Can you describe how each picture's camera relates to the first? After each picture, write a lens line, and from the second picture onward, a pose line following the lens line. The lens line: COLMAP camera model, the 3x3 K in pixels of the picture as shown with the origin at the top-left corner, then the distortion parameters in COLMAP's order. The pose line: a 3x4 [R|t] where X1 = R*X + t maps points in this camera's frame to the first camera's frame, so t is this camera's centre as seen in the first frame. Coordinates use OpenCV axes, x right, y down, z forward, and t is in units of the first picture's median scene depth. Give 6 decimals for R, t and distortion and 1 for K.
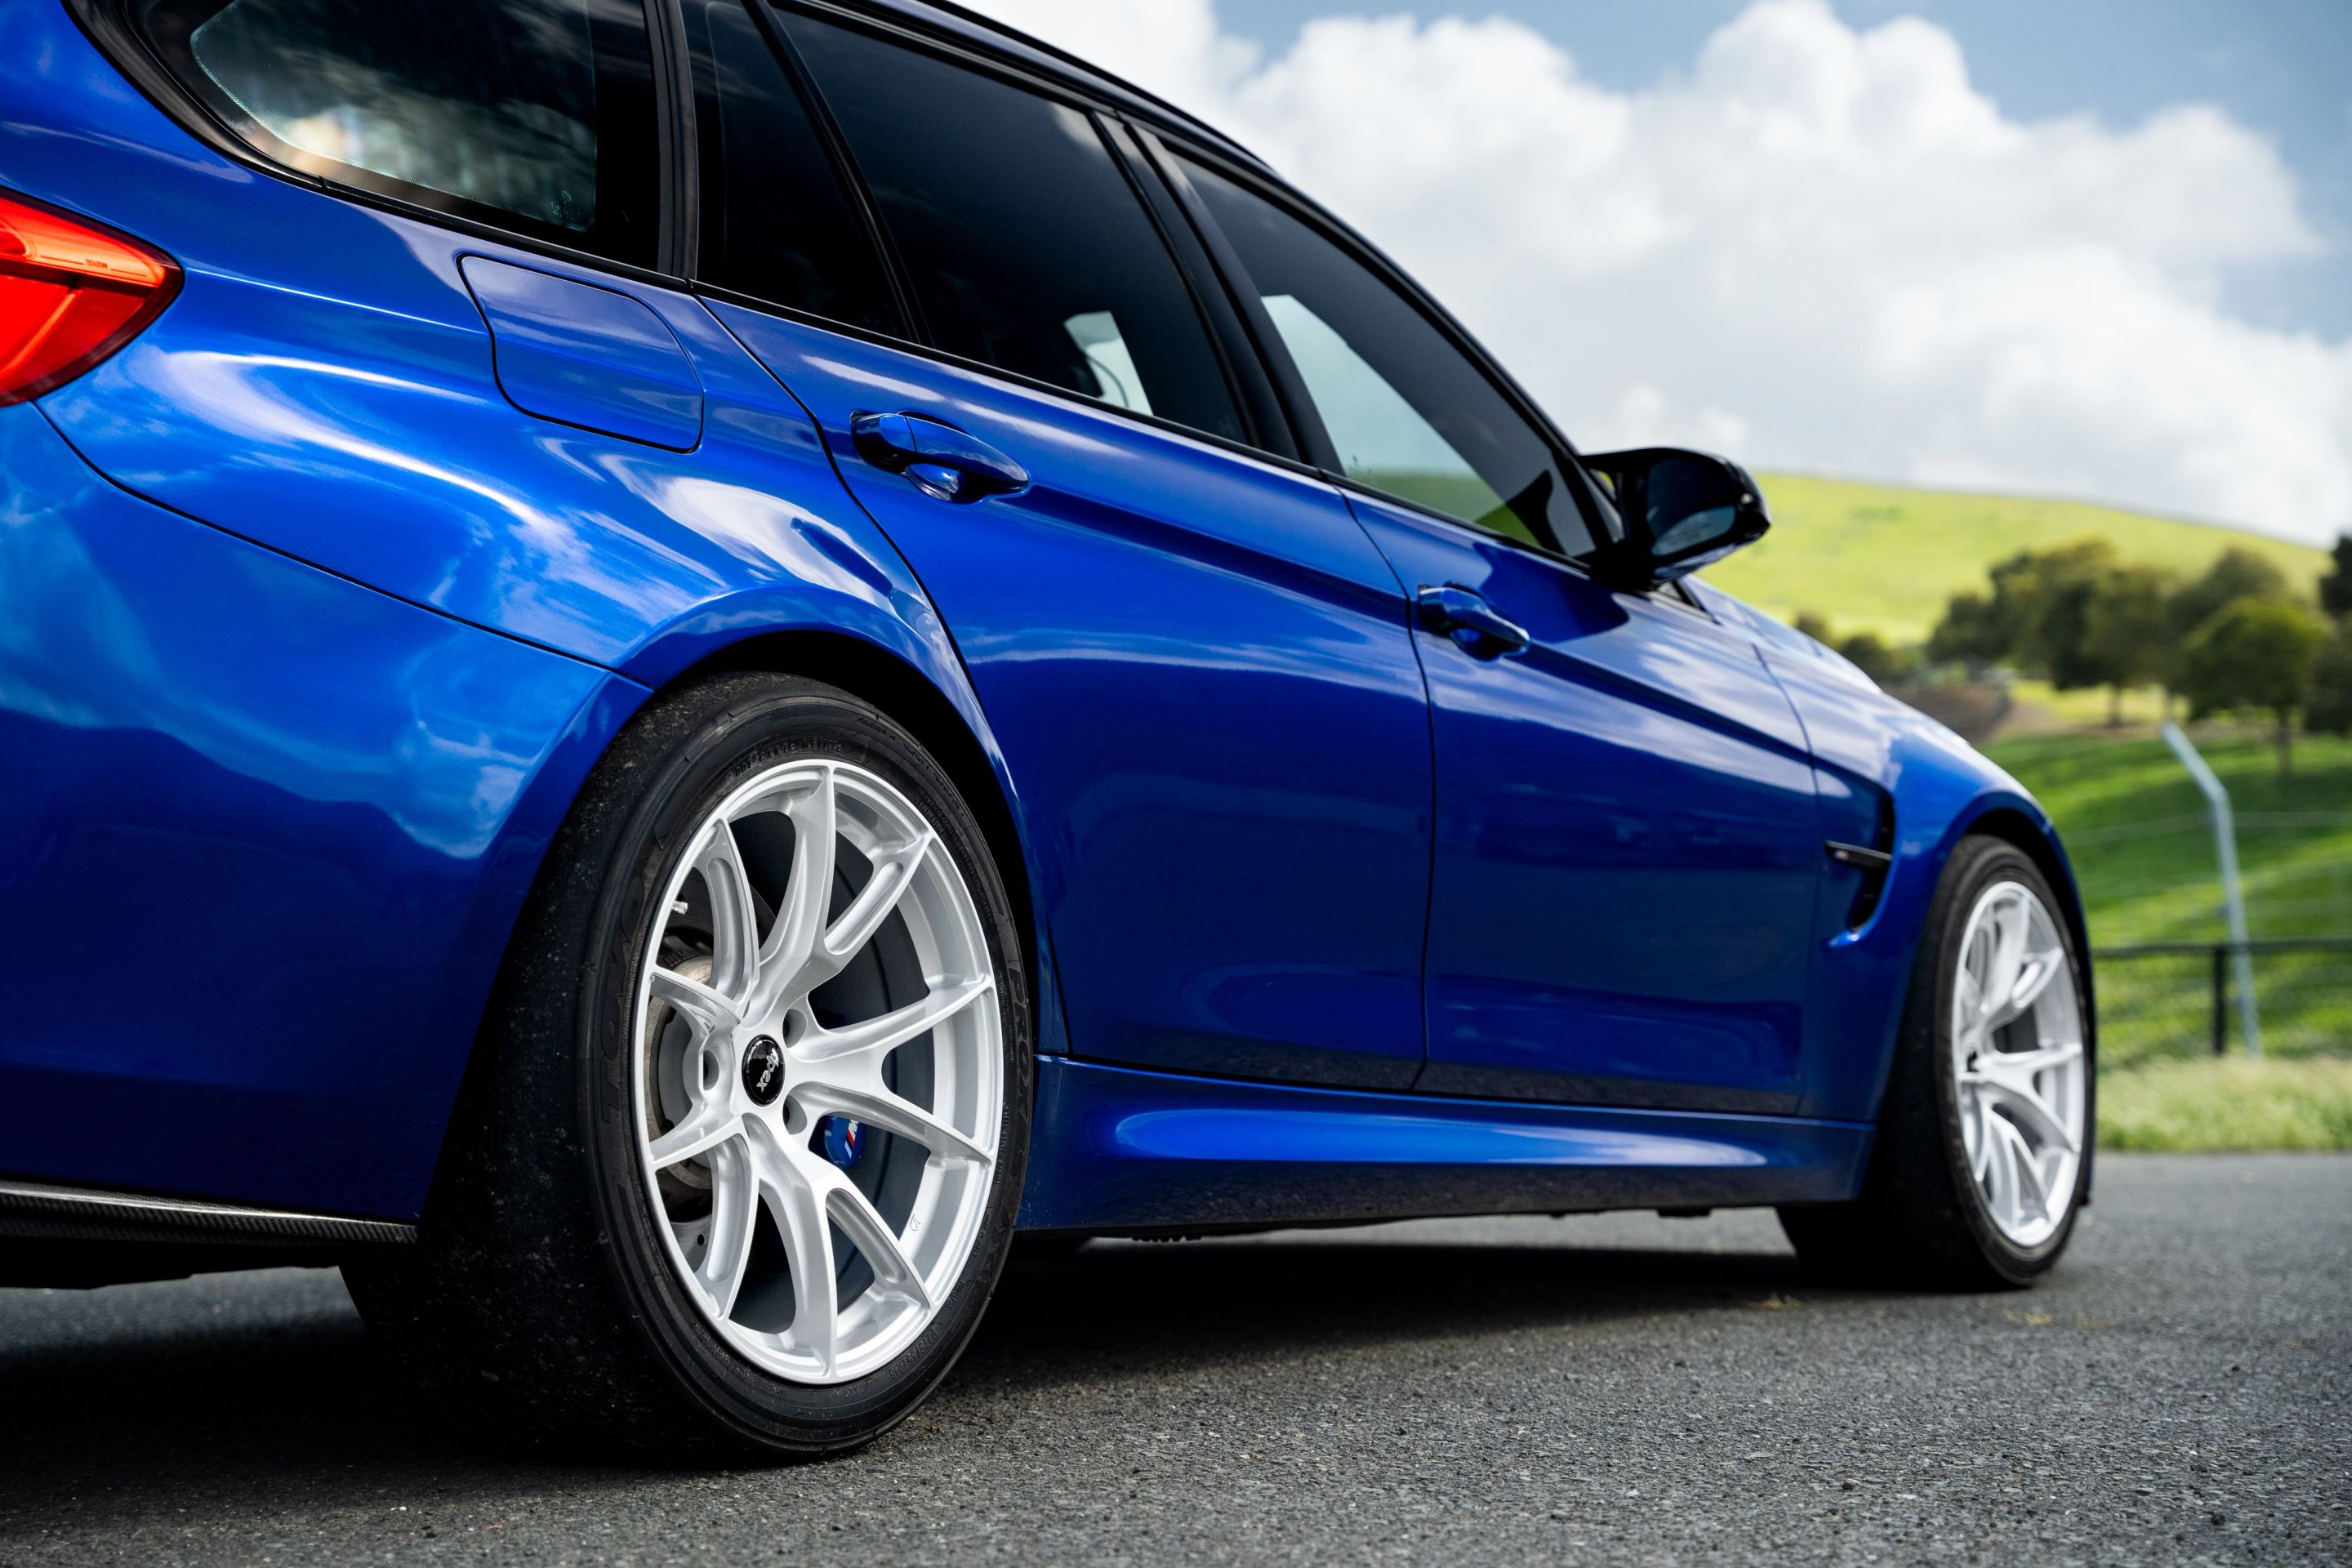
lens RADIAL K [[4047.5, 0, 1176.0], [0, 4047.5, 784.0], [0, 0, 1]] dist [0.246450, 0.050935]
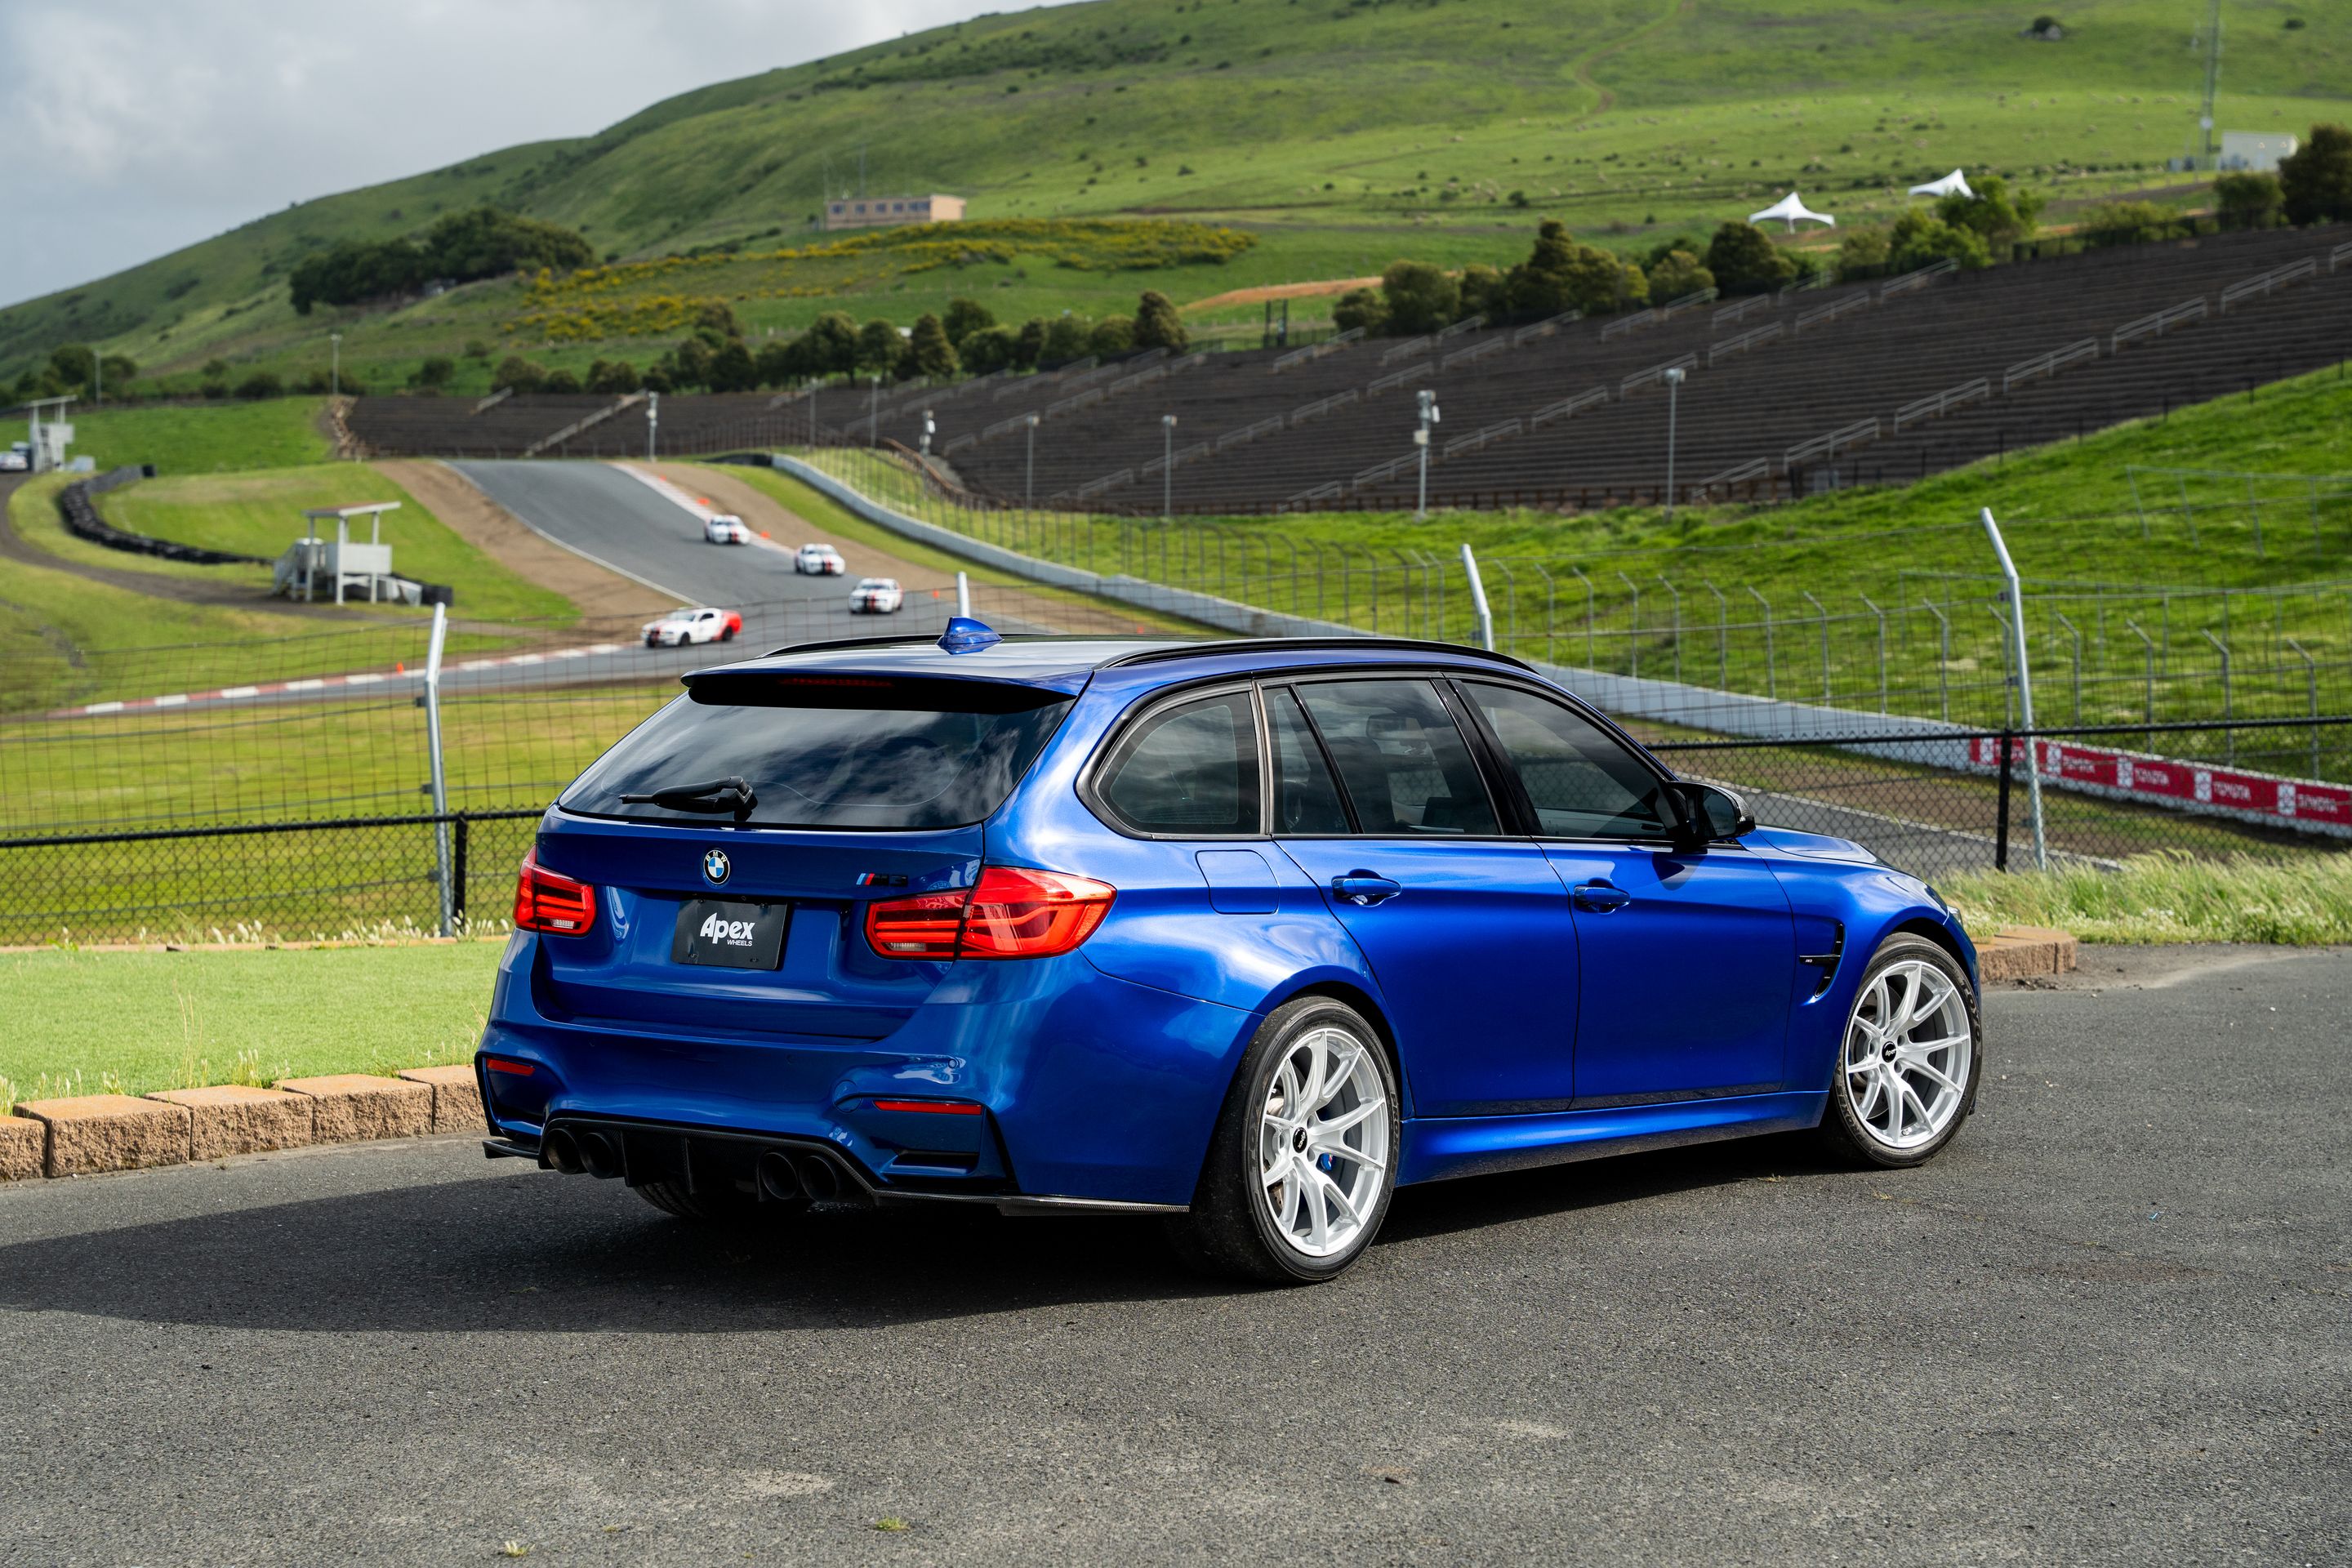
lens RADIAL K [[4555.5, 0, 1145.1], [0, 4555.5, 780.4], [0, 0, 1]] dist [0.304378, 0.481356]
pose [[0.995210, 0.014314, -0.096702, 0.086317], [-0.004058, 0.994418, 0.105435, -0.485630], [0.097671, -0.104538, 0.989713, -1.988482]]
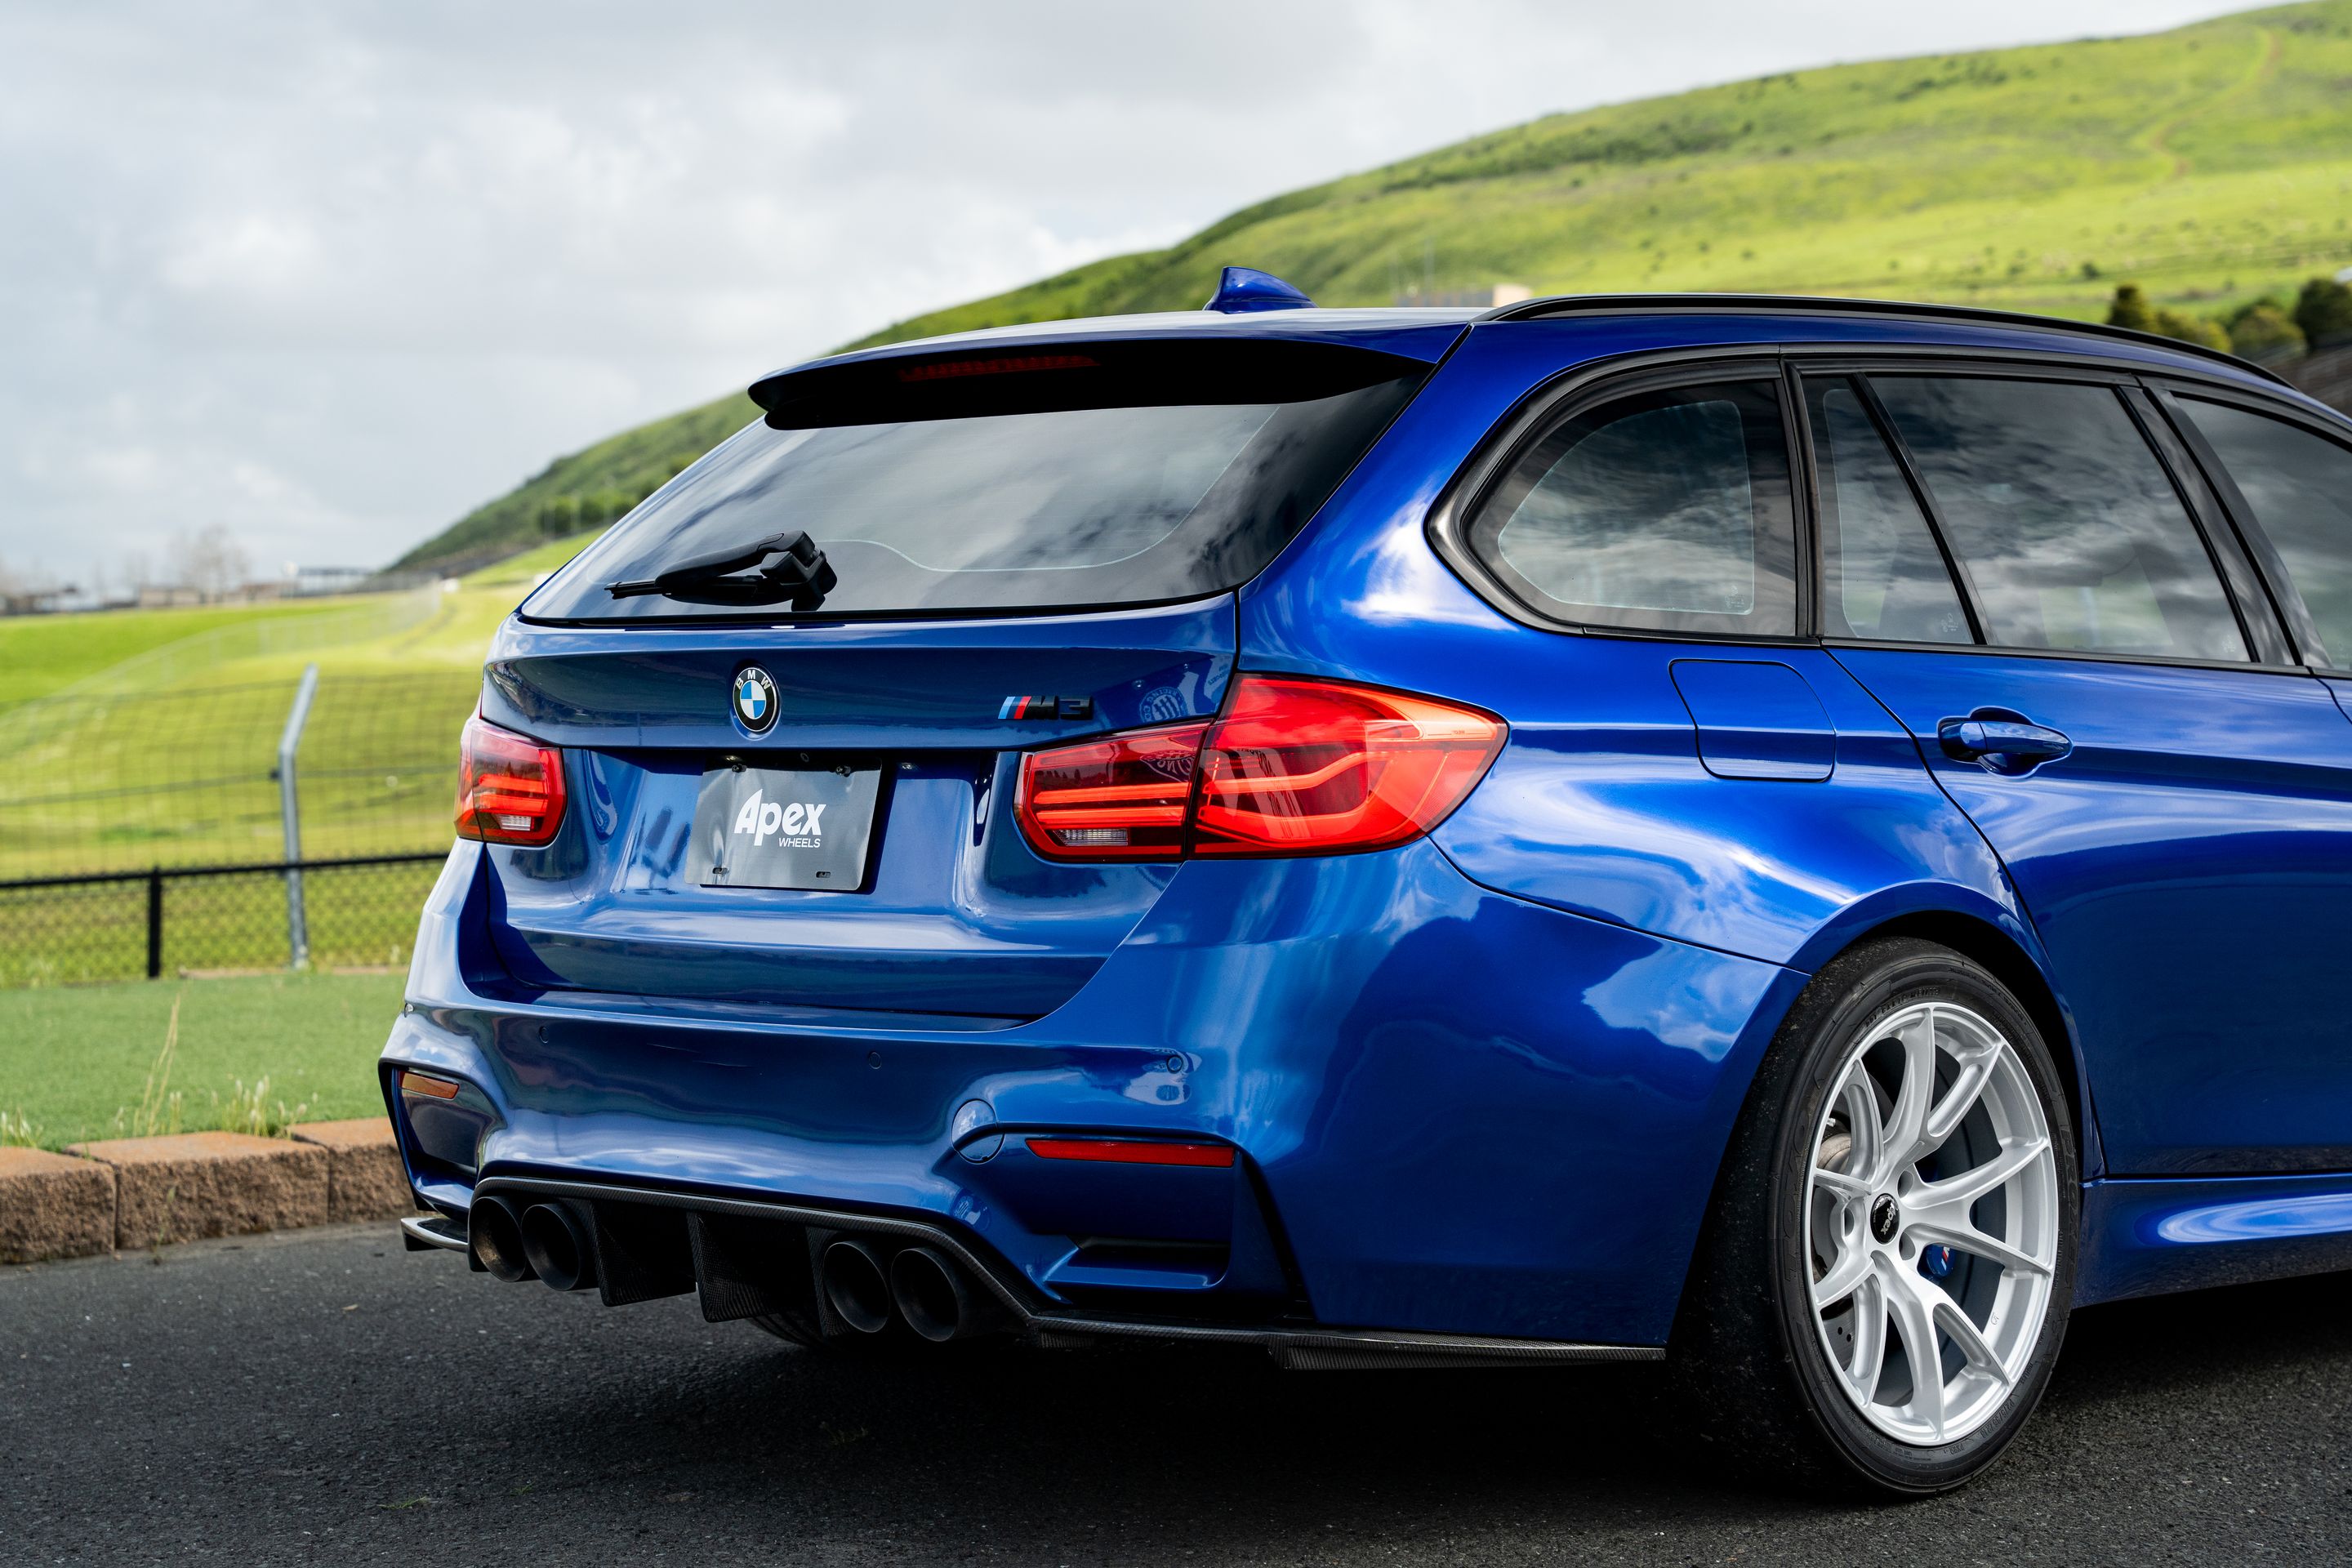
lens RADIAL K [[4392.8, 0, 1176.0], [0, 4392.8, 784.0], [0, 0, 1]] dist [0.272109, 0.398626]
pose [[0.976167, -0.001349, -0.217017, -0.007284], [0.020485, 0.996088, 0.085954, -0.214834], [0.216053, -0.088351, 0.972376, -0.531106]]
